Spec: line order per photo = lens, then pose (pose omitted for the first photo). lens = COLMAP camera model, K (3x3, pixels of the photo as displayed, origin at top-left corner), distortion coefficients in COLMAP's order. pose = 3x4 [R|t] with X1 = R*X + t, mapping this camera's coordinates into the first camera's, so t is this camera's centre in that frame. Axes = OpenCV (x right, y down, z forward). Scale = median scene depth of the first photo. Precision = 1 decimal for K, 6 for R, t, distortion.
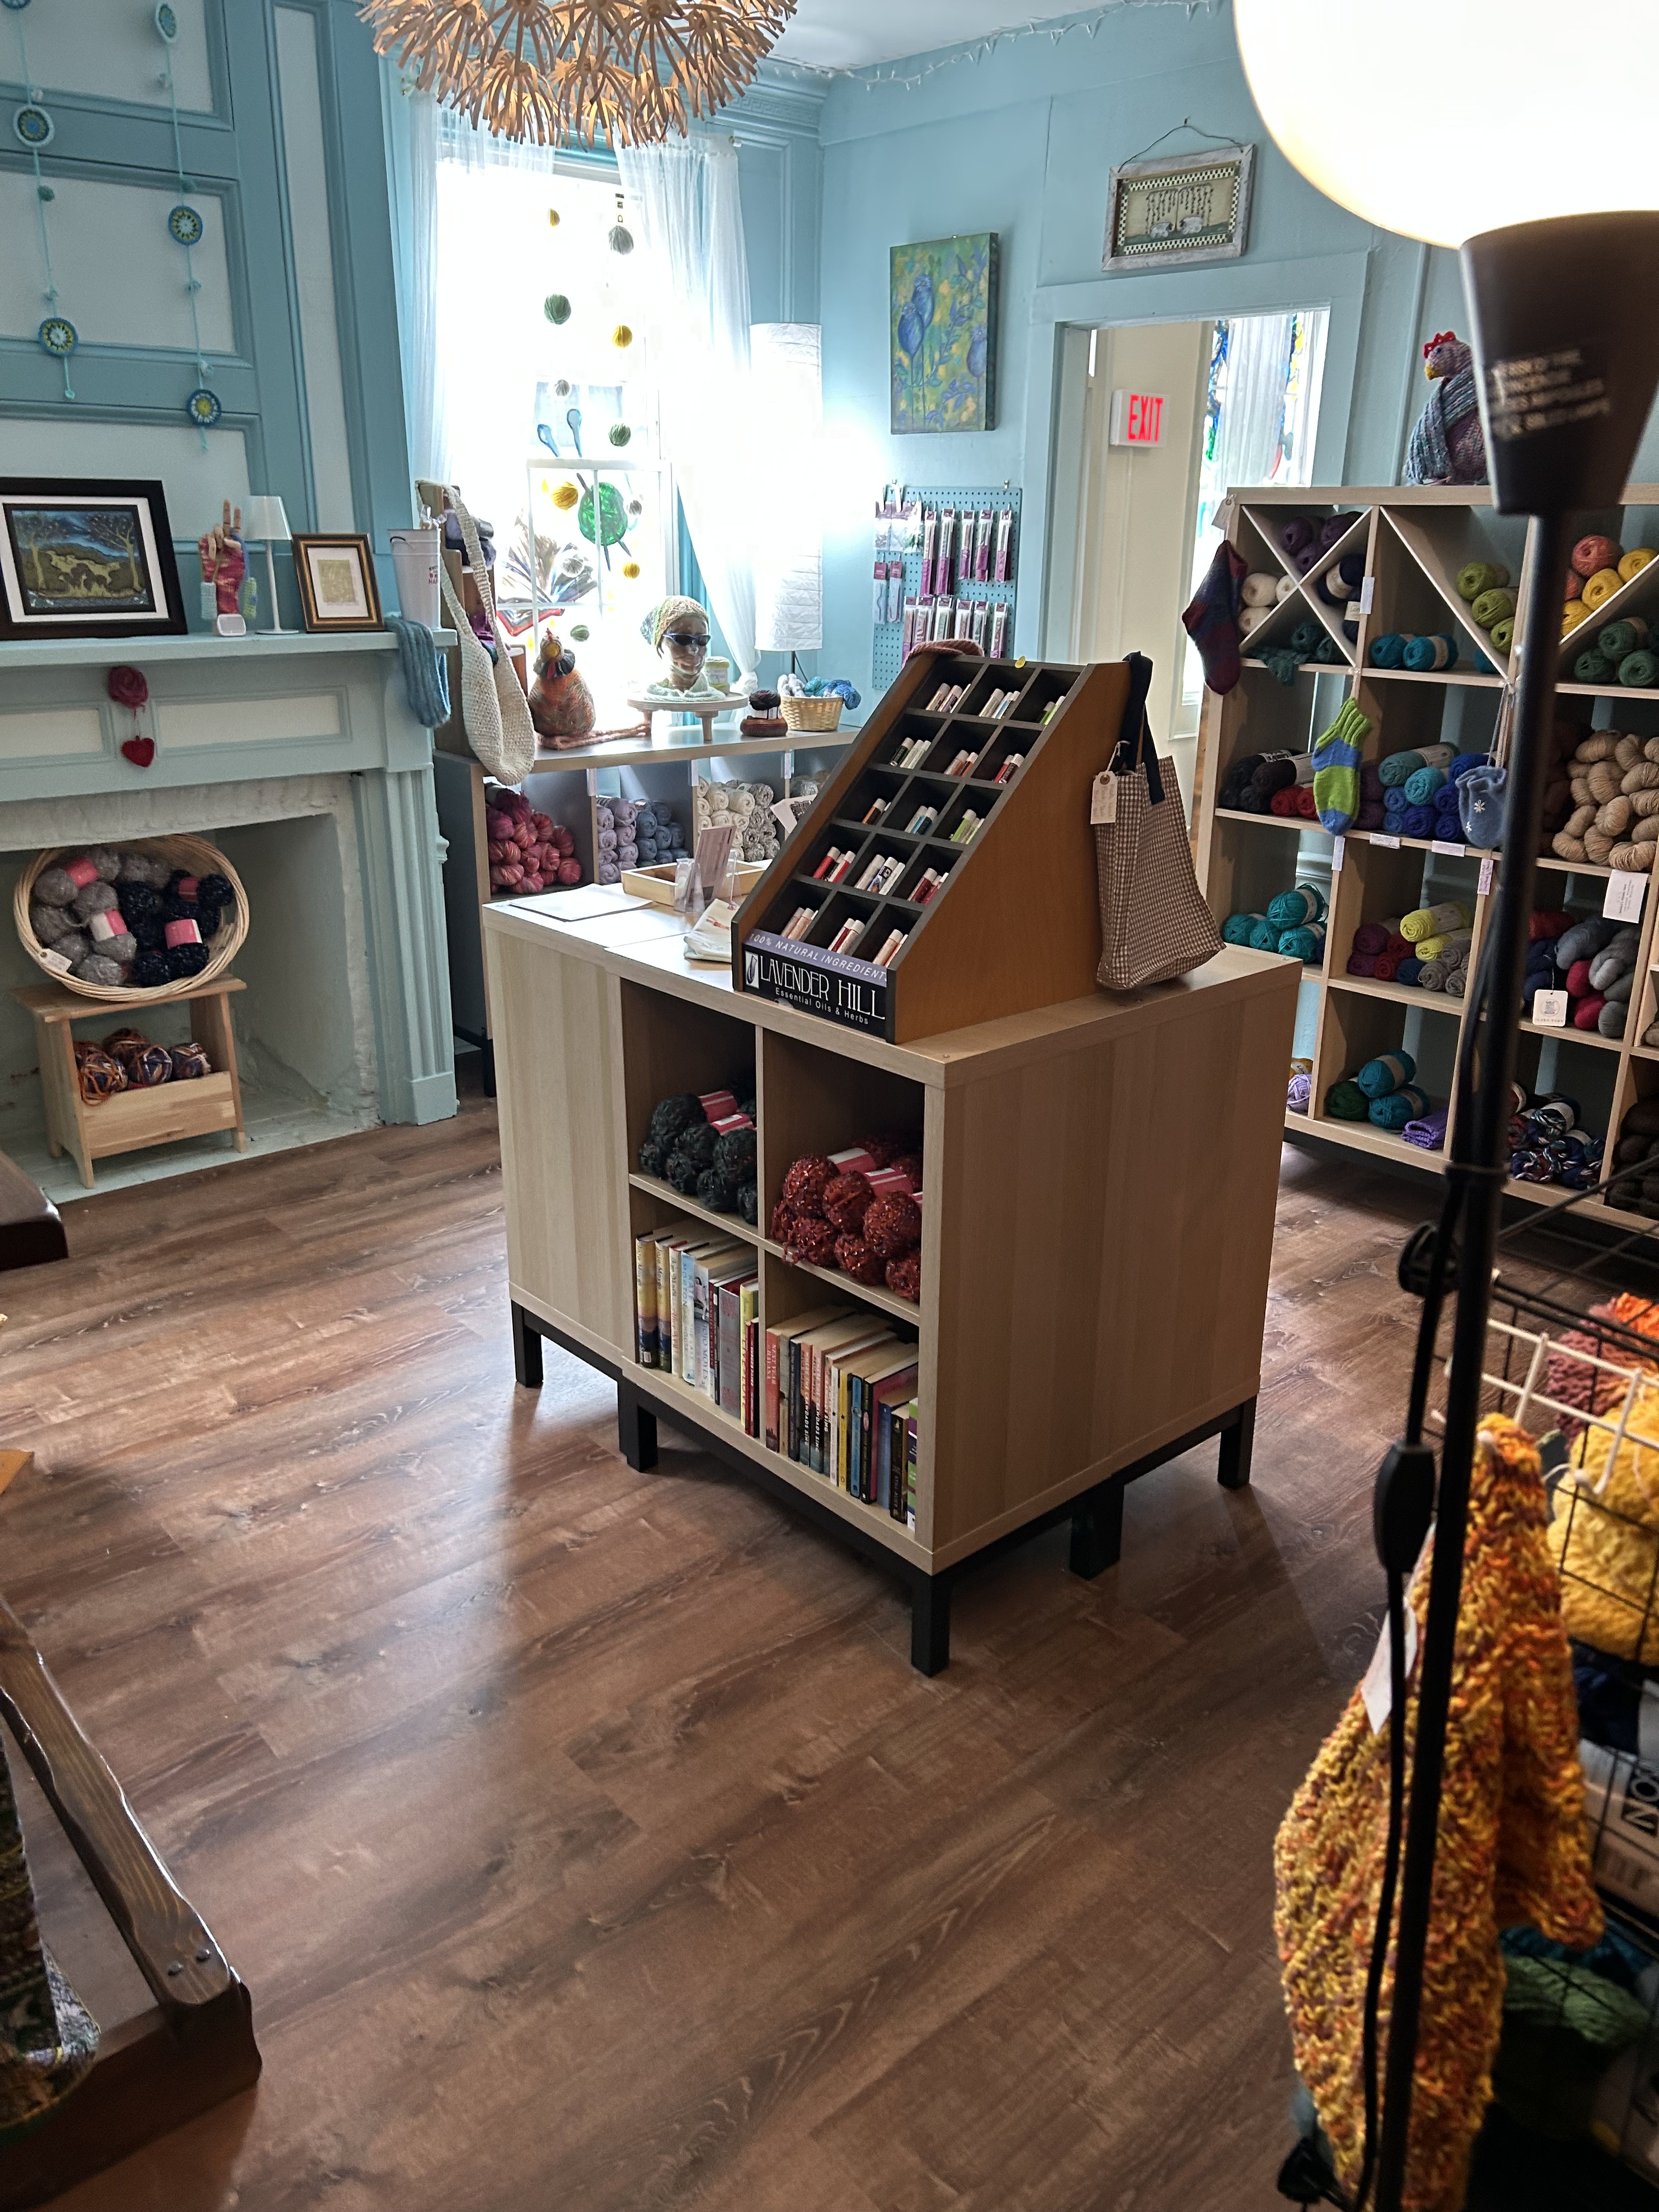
lens RADIAL K [[1677.2, 0, 829.5], [0, 1677.2, 1106.0], [0, 0, 1]] dist [0.029026, -0.002418]
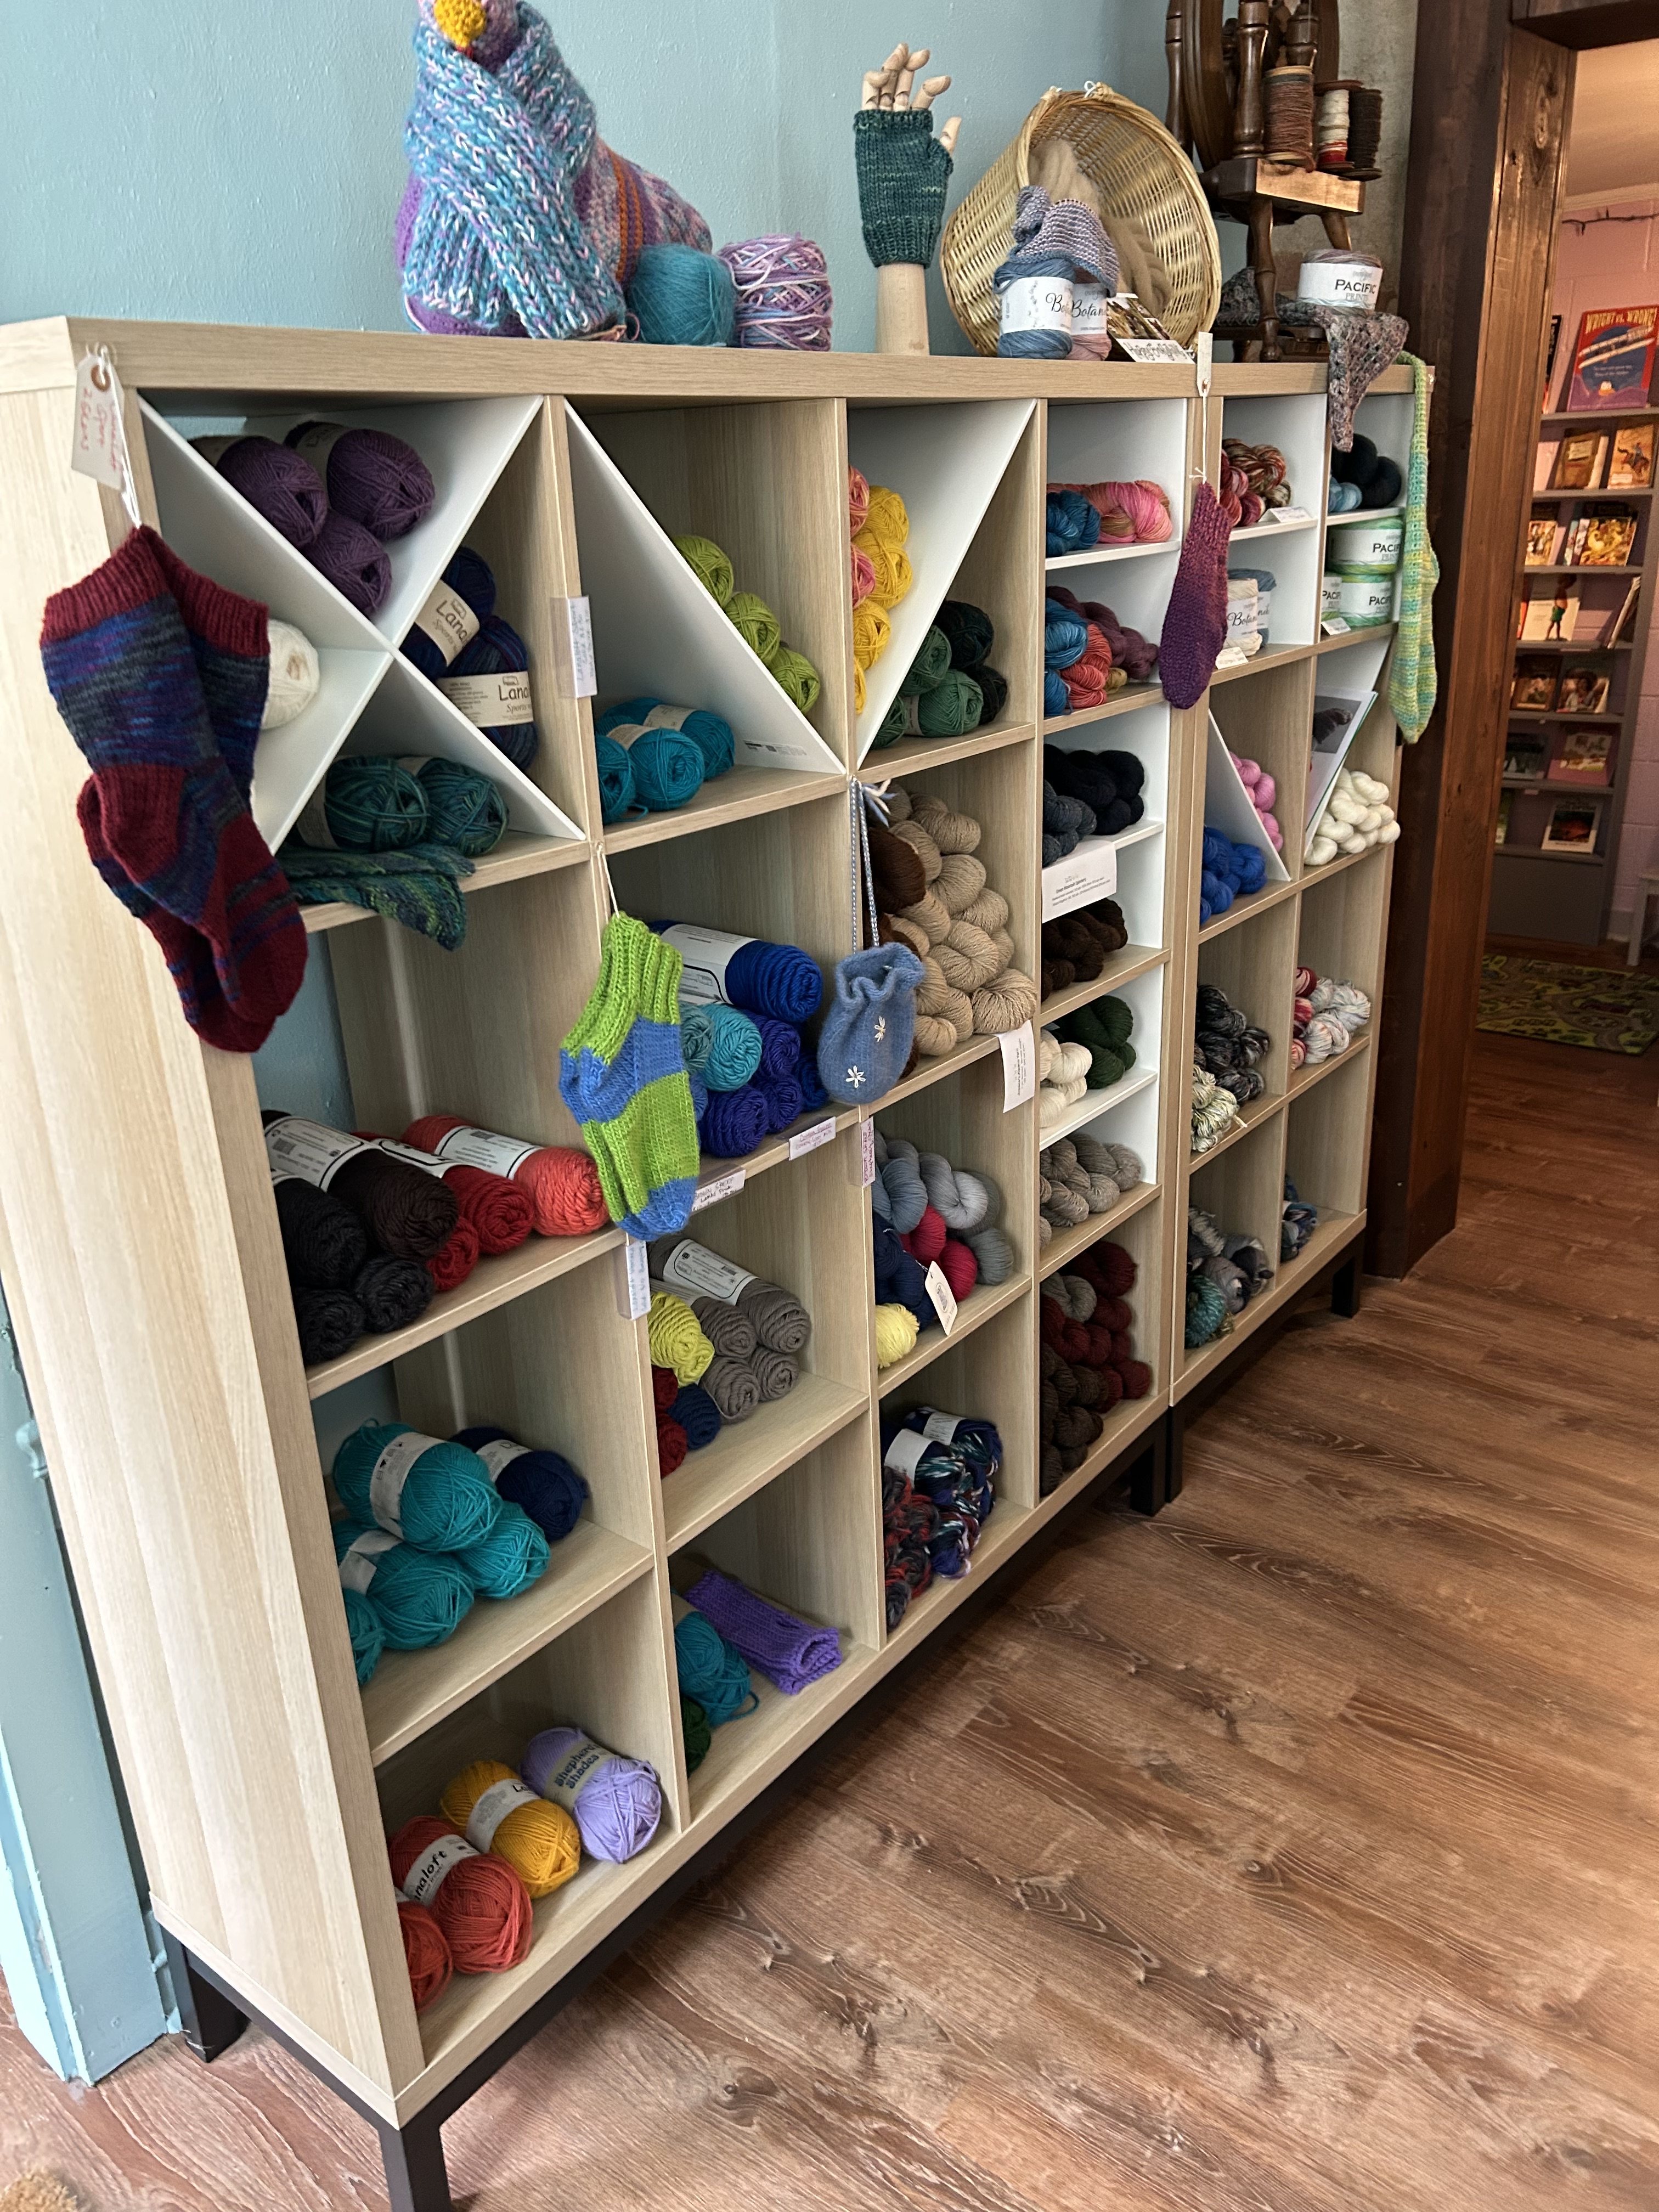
lens RADIAL K [[1677.2, 0, 829.5], [0, 1677.2, 1106.0], [0, 0, 1]] dist [0.029026, -0.002418]
pose [[-0.181904, -0.350674, 0.918661, -0.060923], [0.364852, 0.843487, 0.394223, -0.327983], [-0.913123, 0.406886, -0.025490, 0.956278]]
